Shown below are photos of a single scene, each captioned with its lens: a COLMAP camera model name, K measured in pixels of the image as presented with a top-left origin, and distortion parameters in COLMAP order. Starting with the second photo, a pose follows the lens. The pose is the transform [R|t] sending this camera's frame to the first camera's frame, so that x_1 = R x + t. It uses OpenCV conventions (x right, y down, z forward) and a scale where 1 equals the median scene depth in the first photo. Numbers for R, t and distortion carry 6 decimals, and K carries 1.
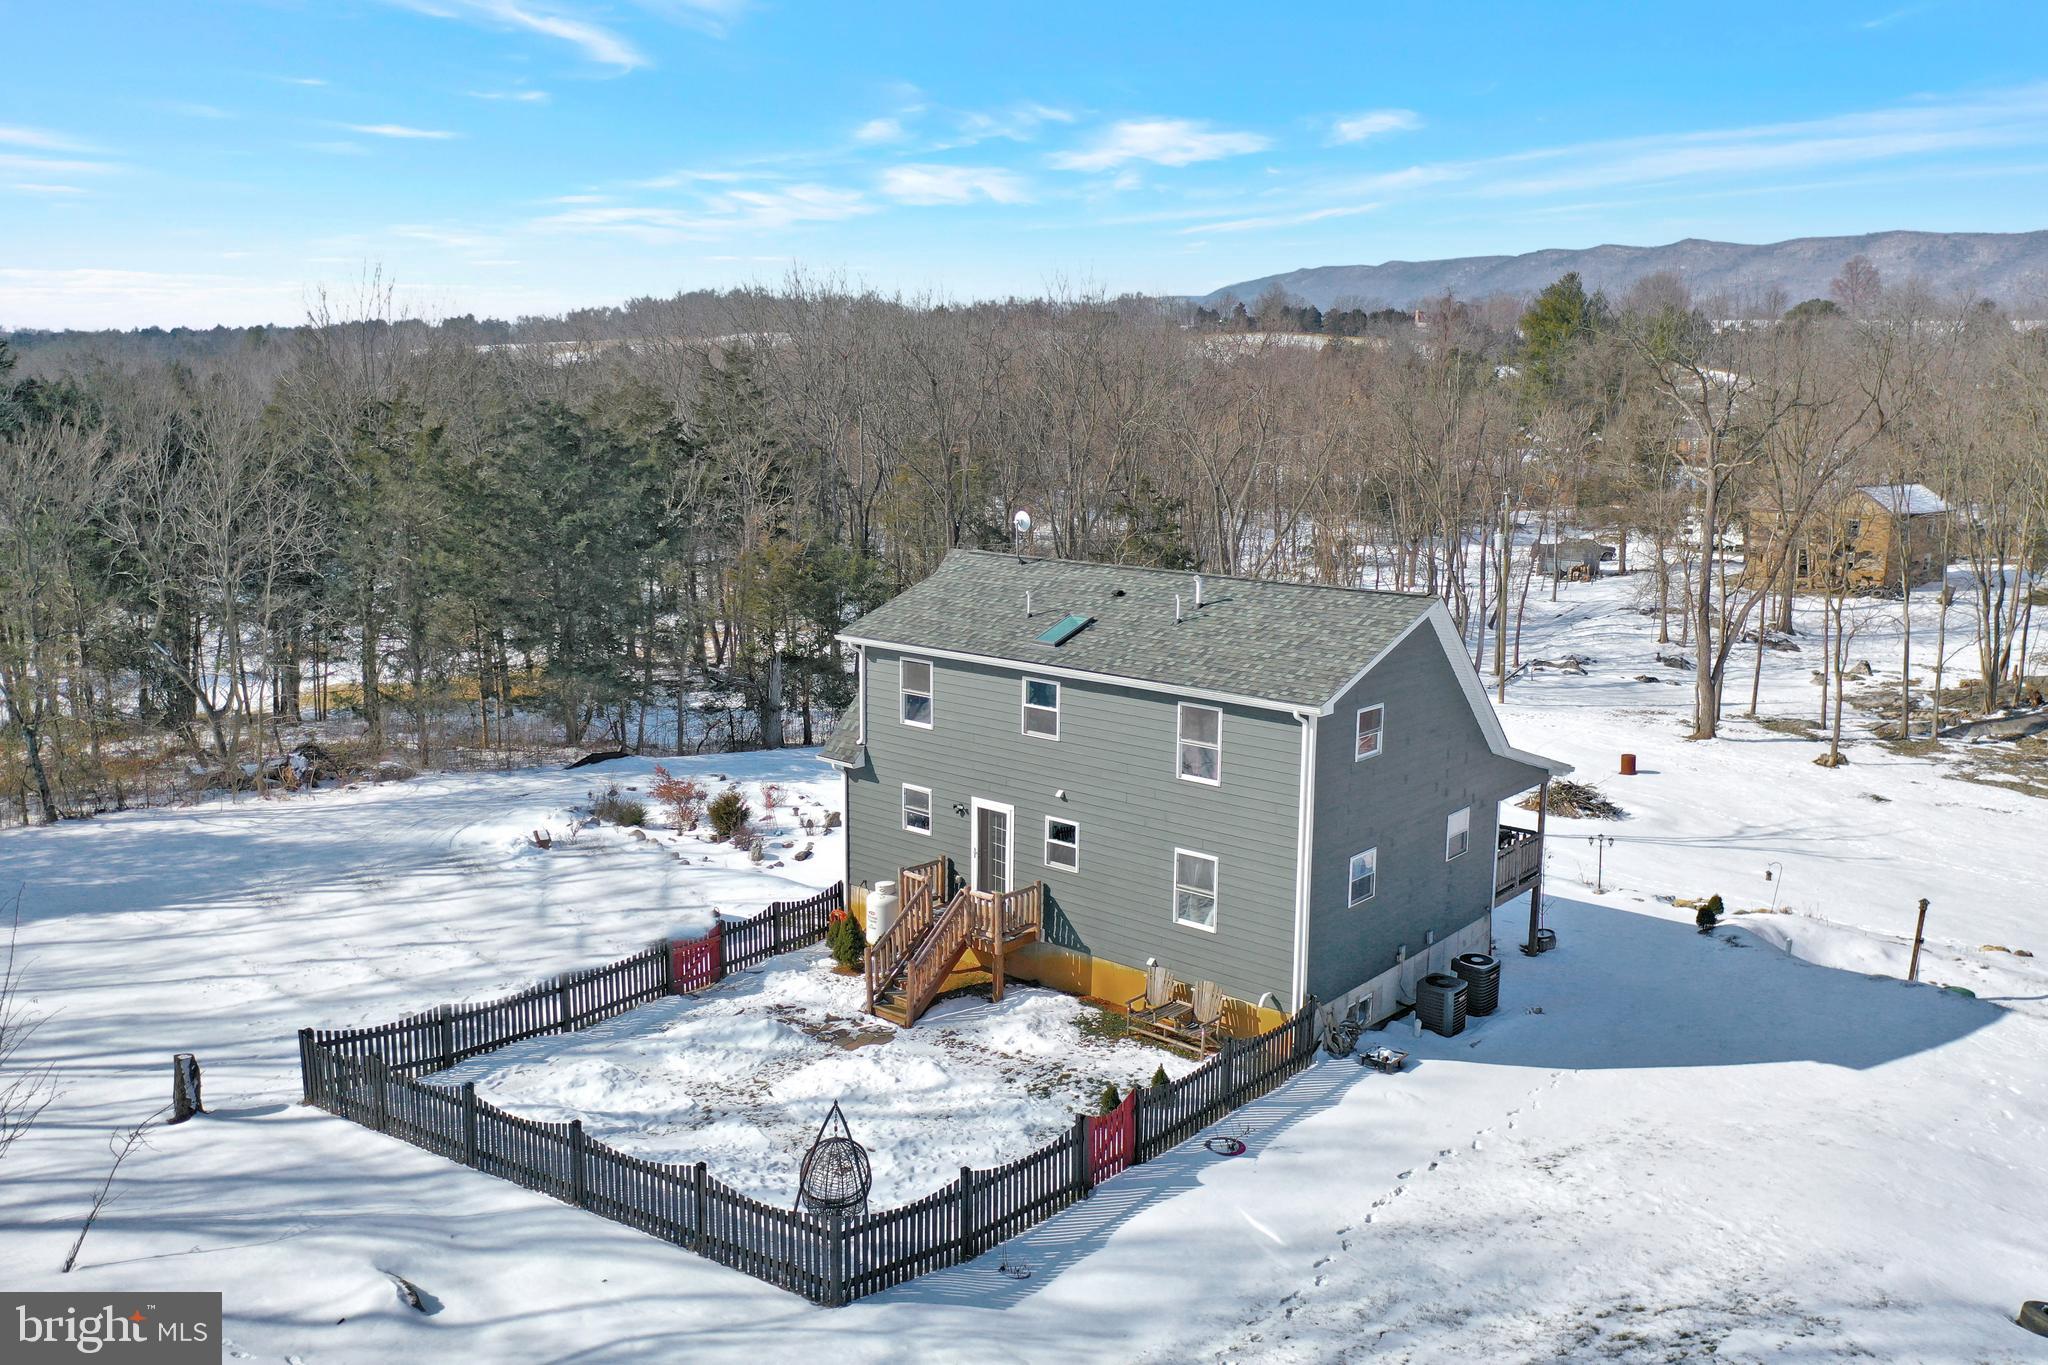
lens RADIAL K [[1610.7, 0, 1016.0], [0, 1610.7, 680.2], [0, 0, 1]] dist [-0.010286, 0.002386]
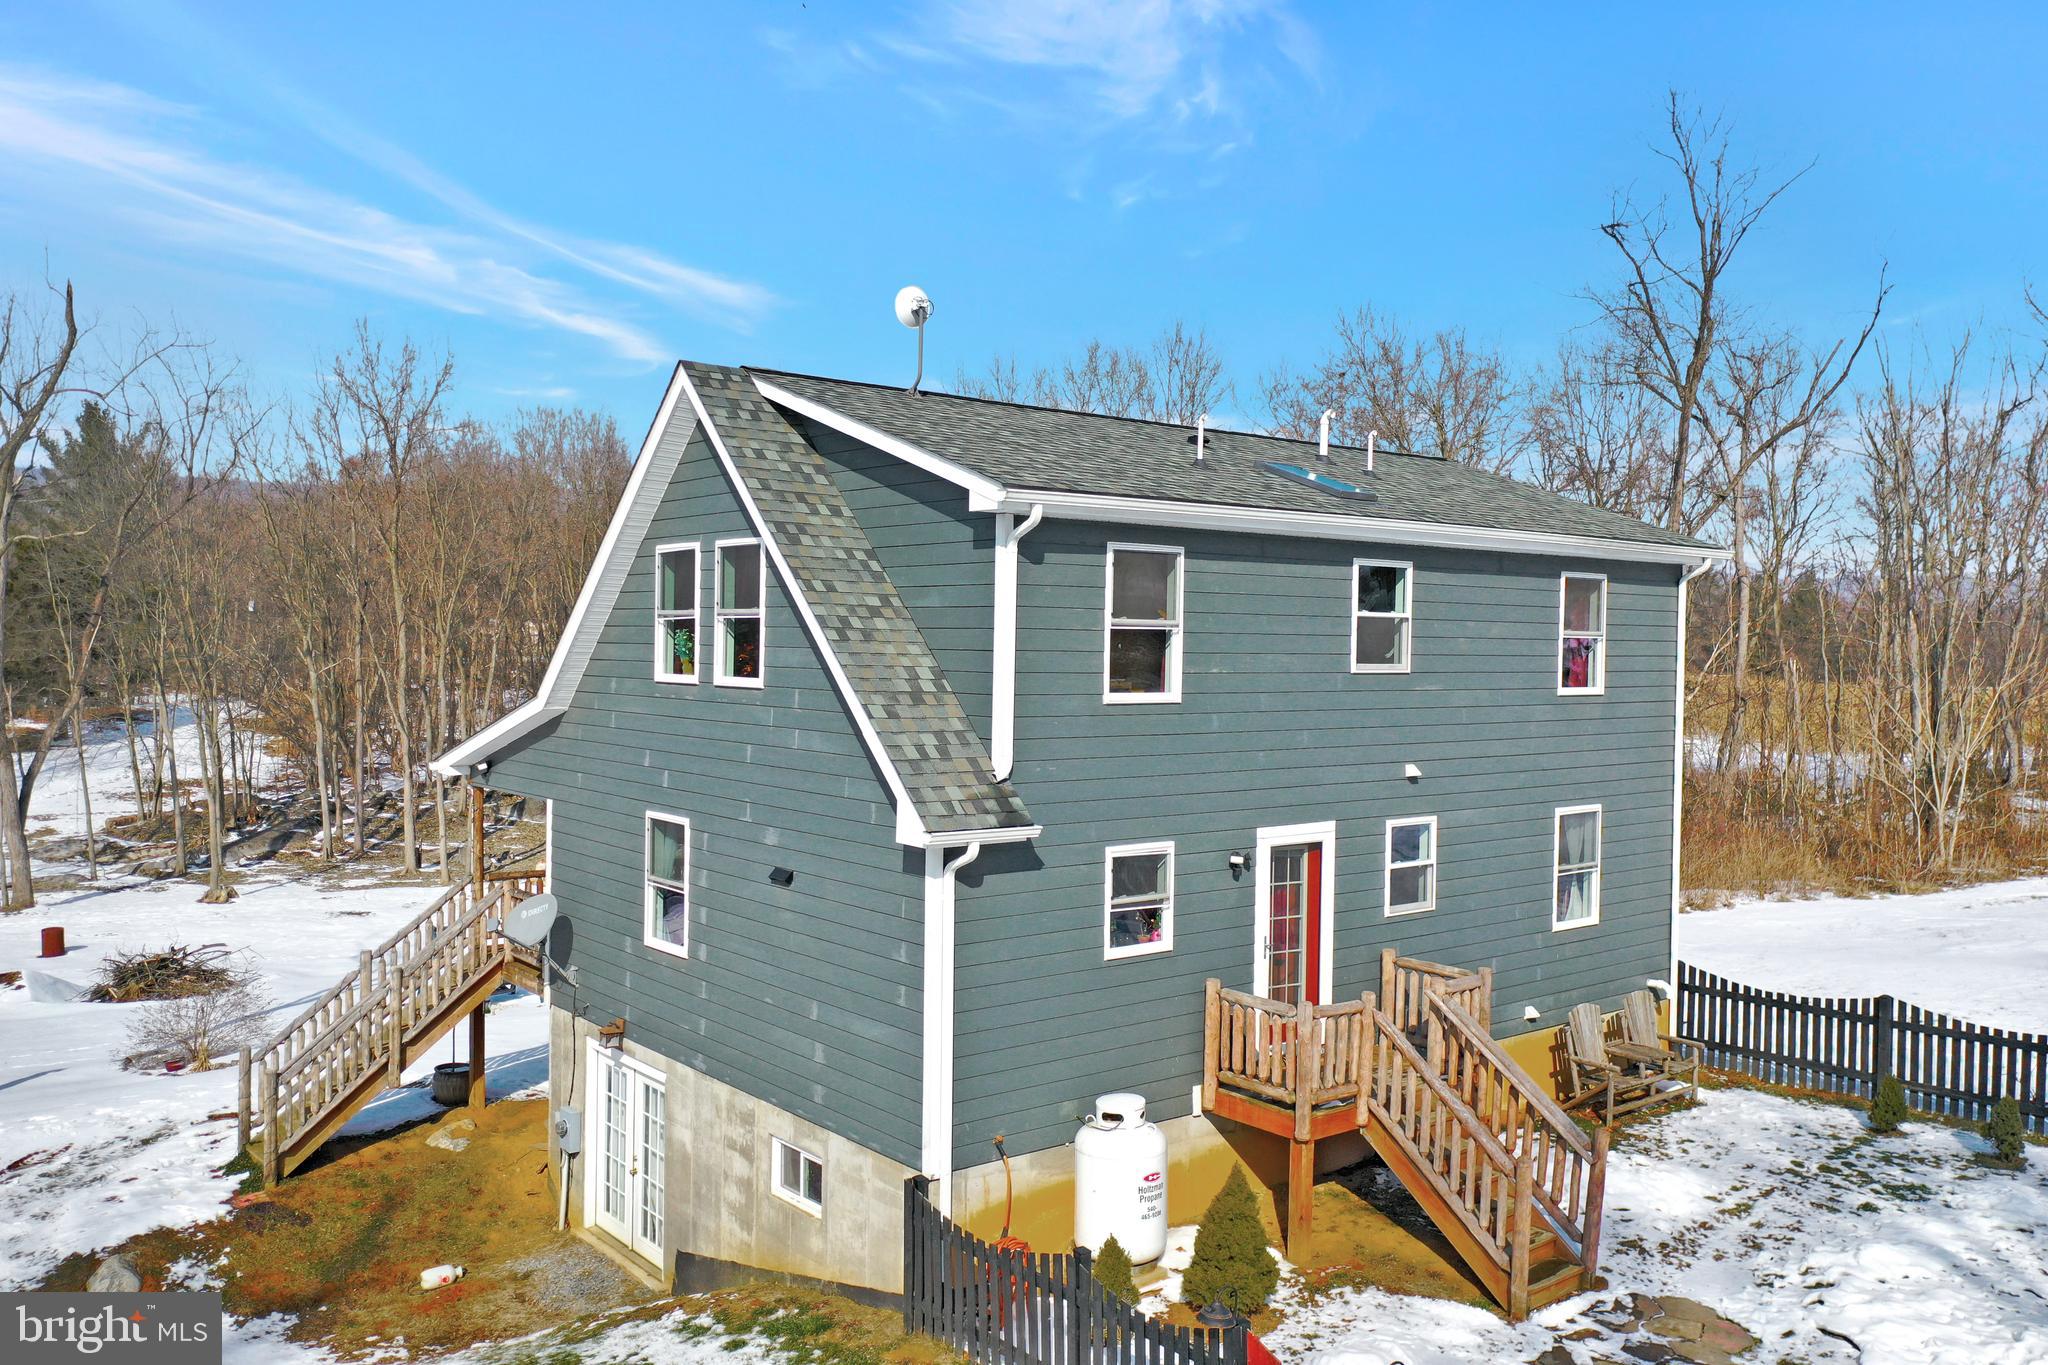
lens RADIAL K [[1610.7, 0, 1028.0], [0, 1610.7, 687.1], [0, 0, 1]] dist [-0.010286, 0.002386]
pose [[0.177103, -0.030749, 0.983712, -0.521239], [0.164430, 0.986388, 0.001229, 0.020681], [-0.970359, 0.161534, 0.179748, 1.009773]]
